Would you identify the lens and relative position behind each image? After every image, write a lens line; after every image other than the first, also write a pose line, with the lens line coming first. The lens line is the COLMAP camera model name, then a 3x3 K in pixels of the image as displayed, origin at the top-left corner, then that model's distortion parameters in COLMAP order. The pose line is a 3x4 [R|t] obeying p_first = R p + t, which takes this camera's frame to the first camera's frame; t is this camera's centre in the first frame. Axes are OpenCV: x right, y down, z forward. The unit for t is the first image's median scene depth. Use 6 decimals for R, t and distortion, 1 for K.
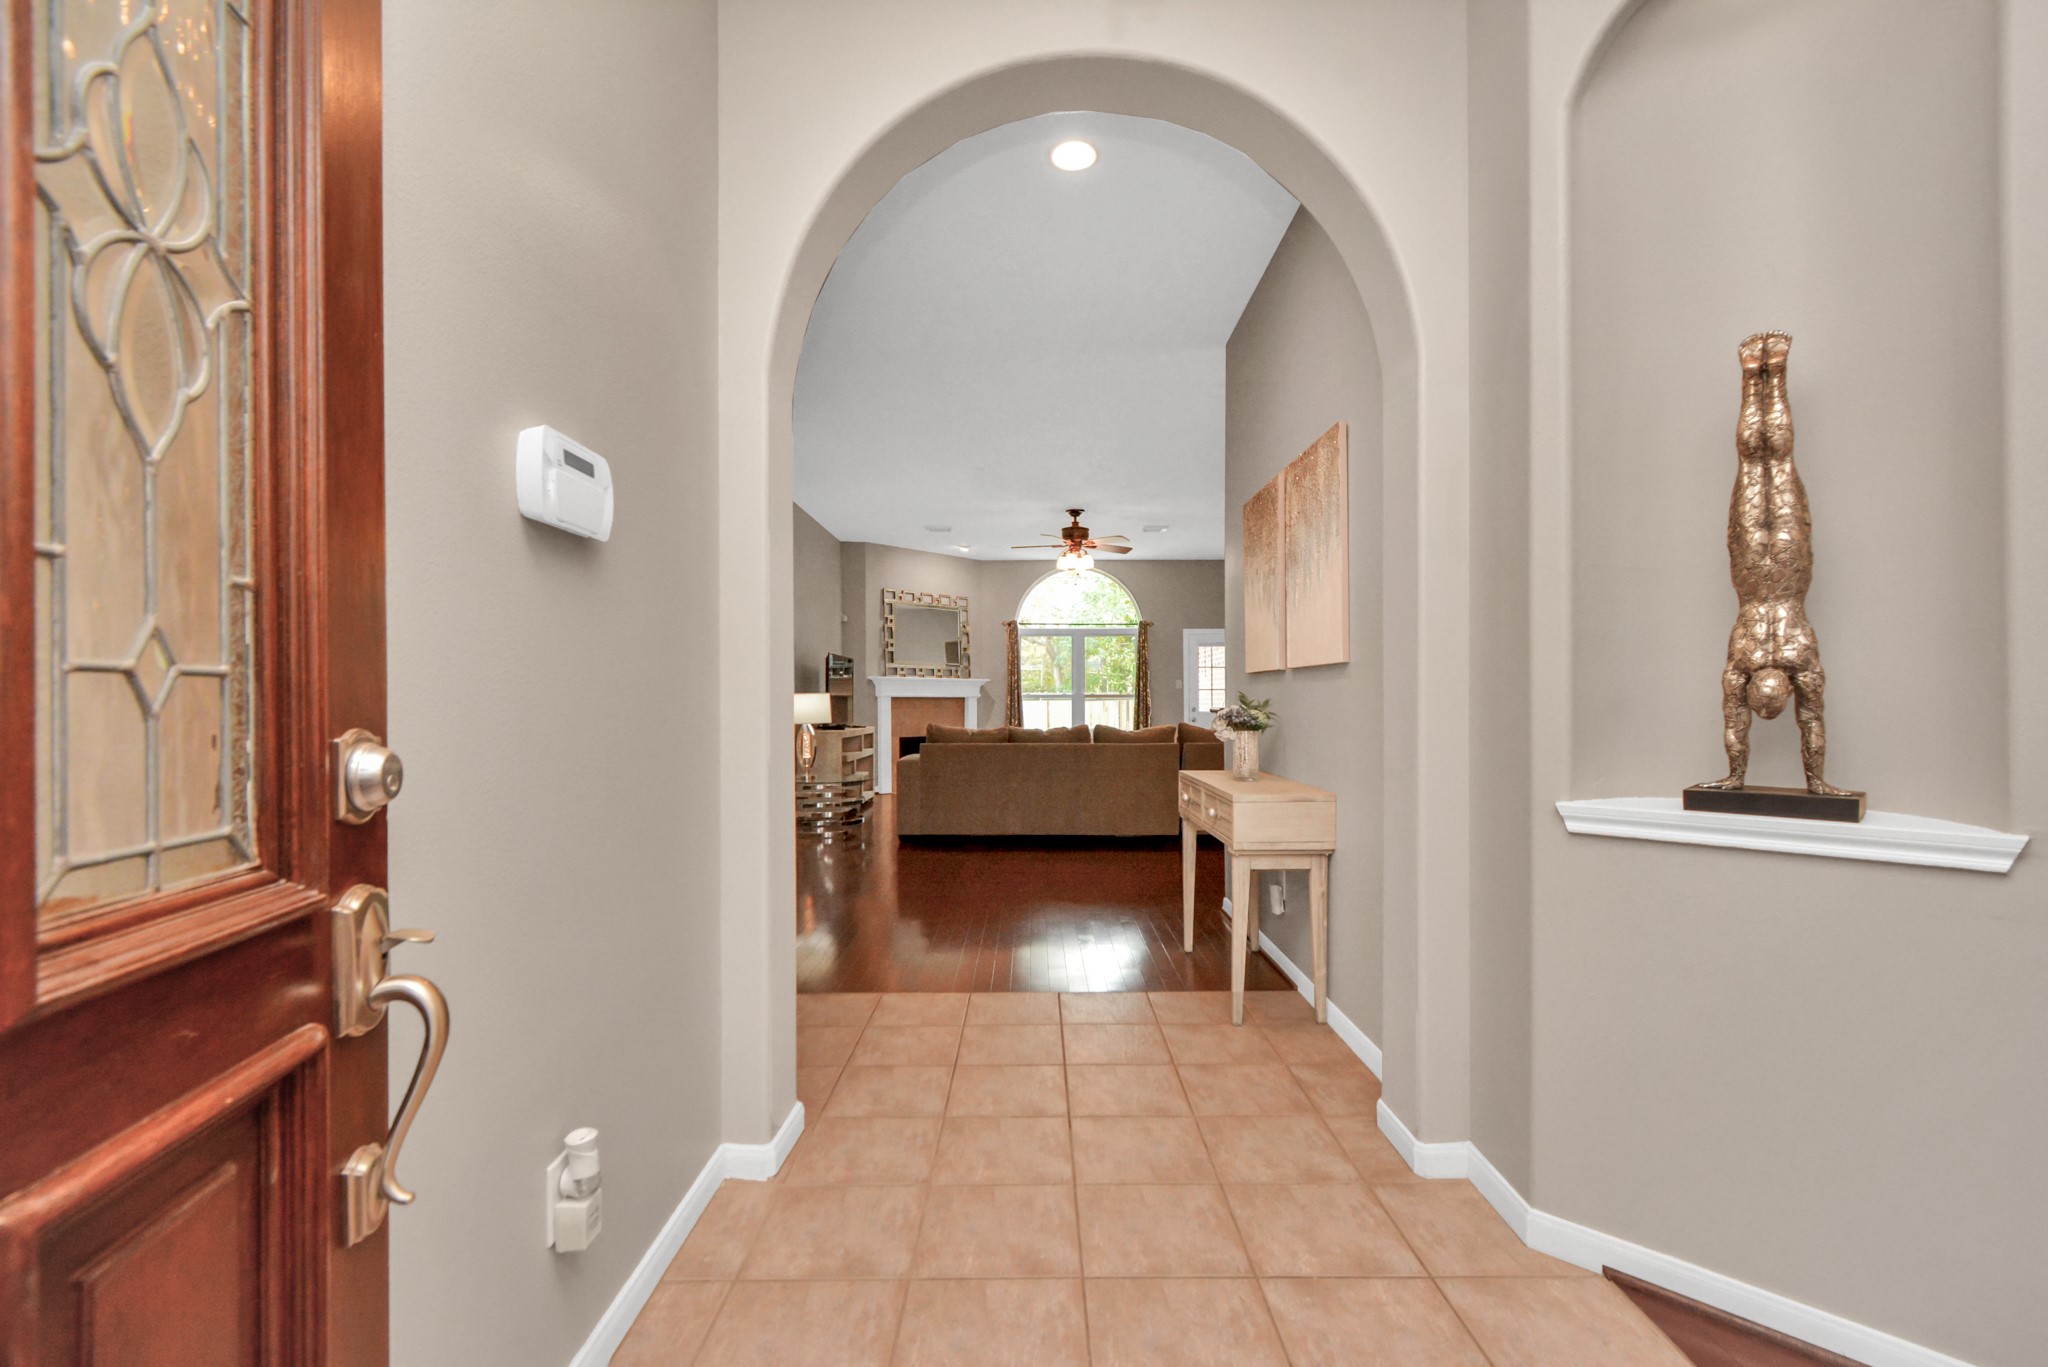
lens RADIAL K [[898.8, 0, 1031.9], [0, 898.8, 693.5], [0, 0, 1]] dist [-0.000834, -0.000202]
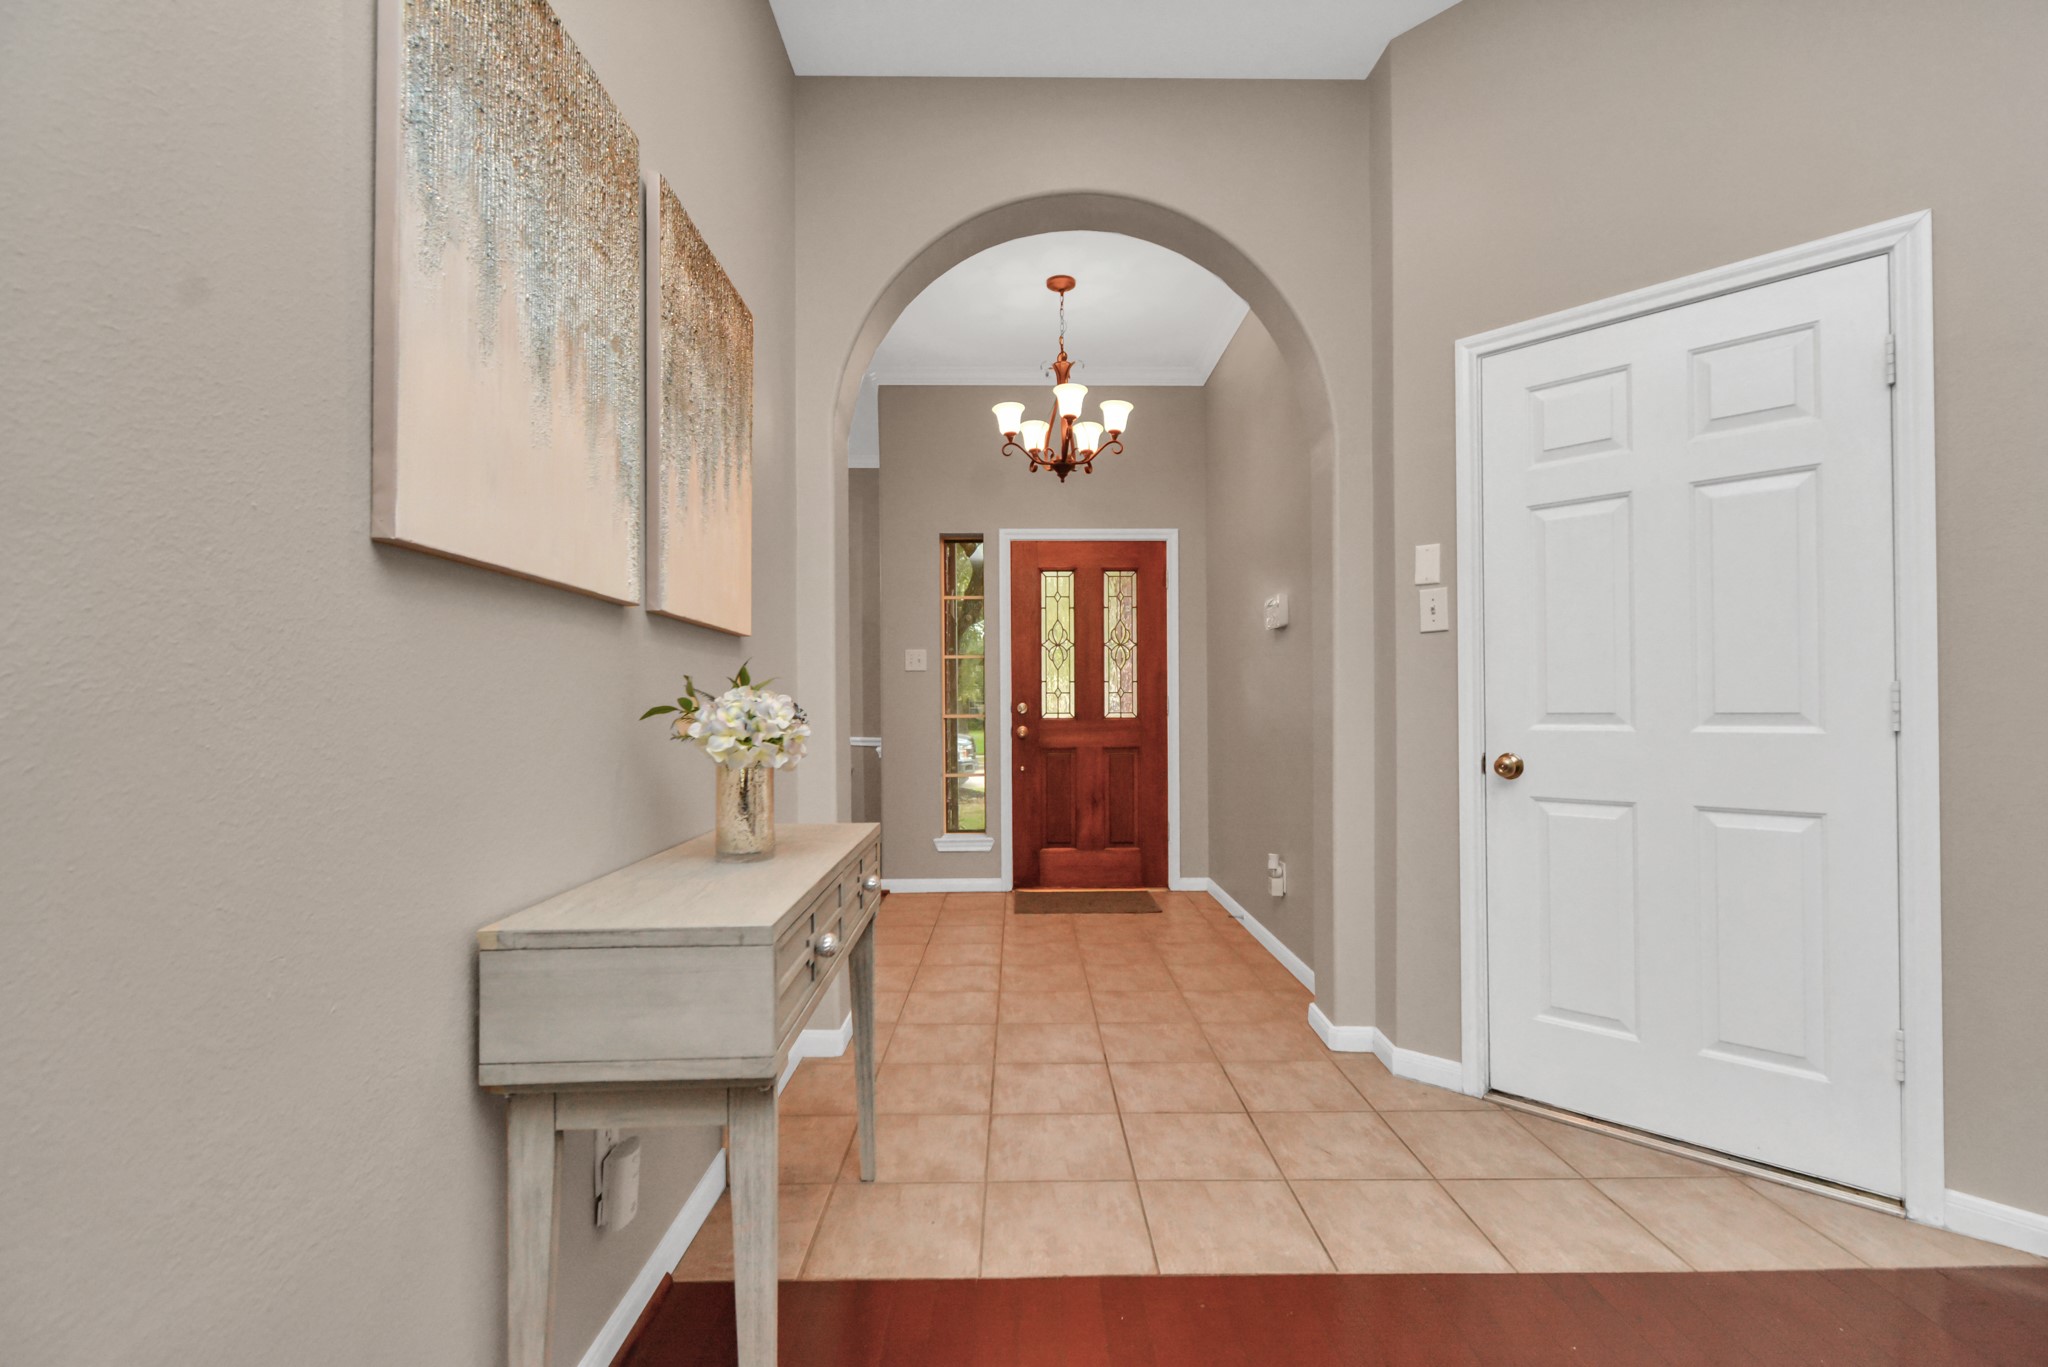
lens RADIAL K [[889.3, 0, 1023.2], [0, 889.3, 700.6], [0, 0, 1]] dist [0.001185, 0.000230]
pose [[-0.999966, 0.005623, -0.006071, 0.132733], [0.005678, 0.999943, -0.009048, 0.029734], [0.006020, -0.009082, -0.999941, 1.884877]]
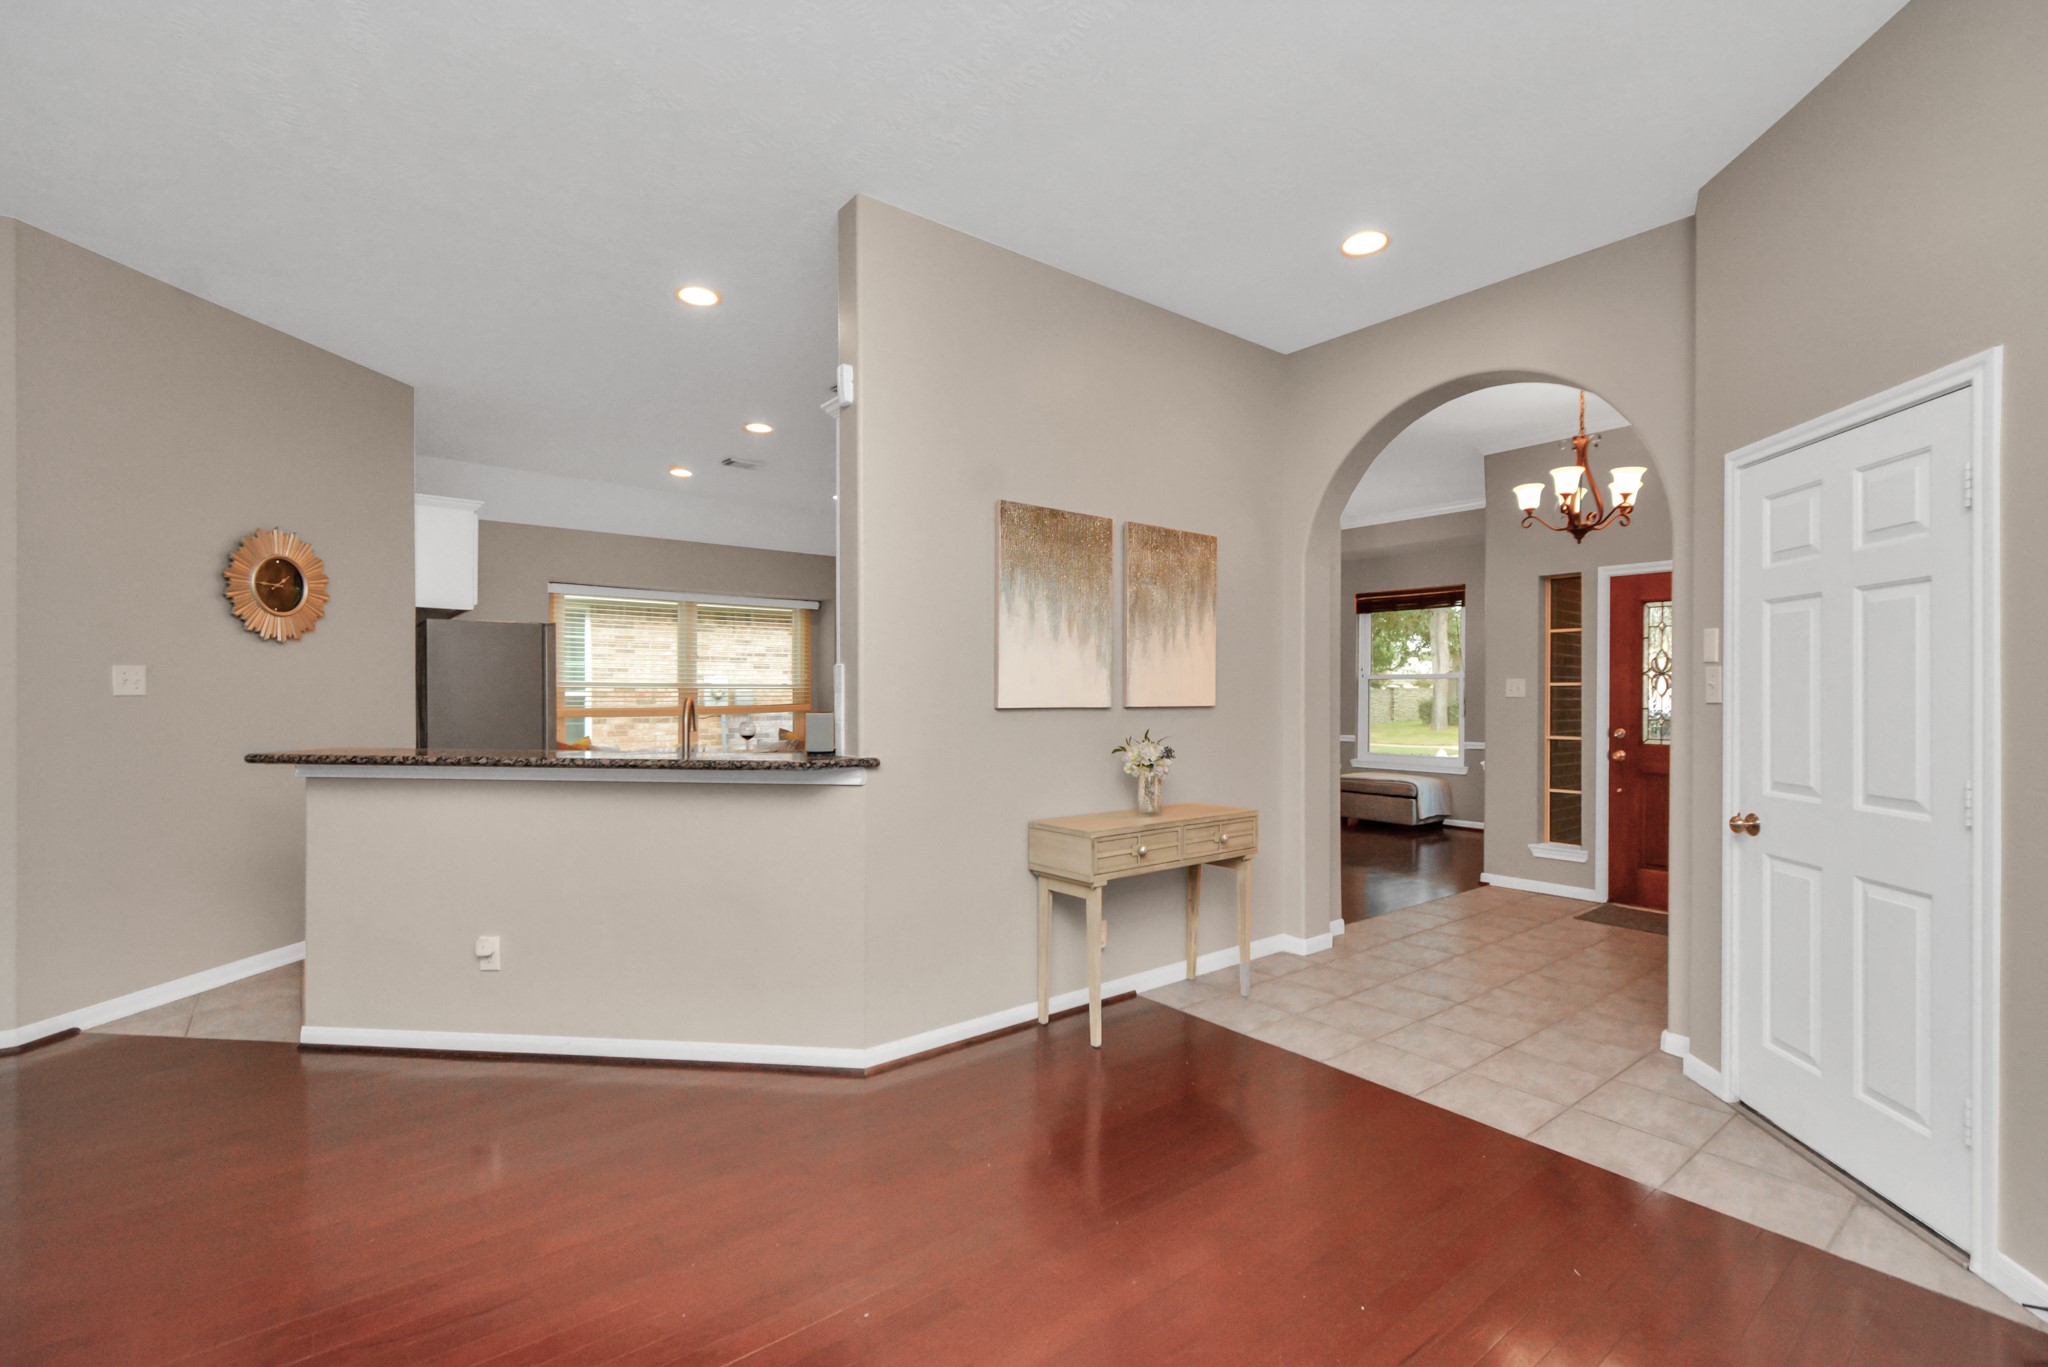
lens RADIAL K [[898.8, 0, 1031.9], [0, 898.8, 693.5], [0, 0, 1]] dist [-0.000834, -0.000202]
pose [[-0.619936, -0.003652, 0.784644, -0.644469], [-0.005231, 0.999986, 0.000522, -0.056450], [-0.784635, -0.003781, -0.619947, 2.287682]]
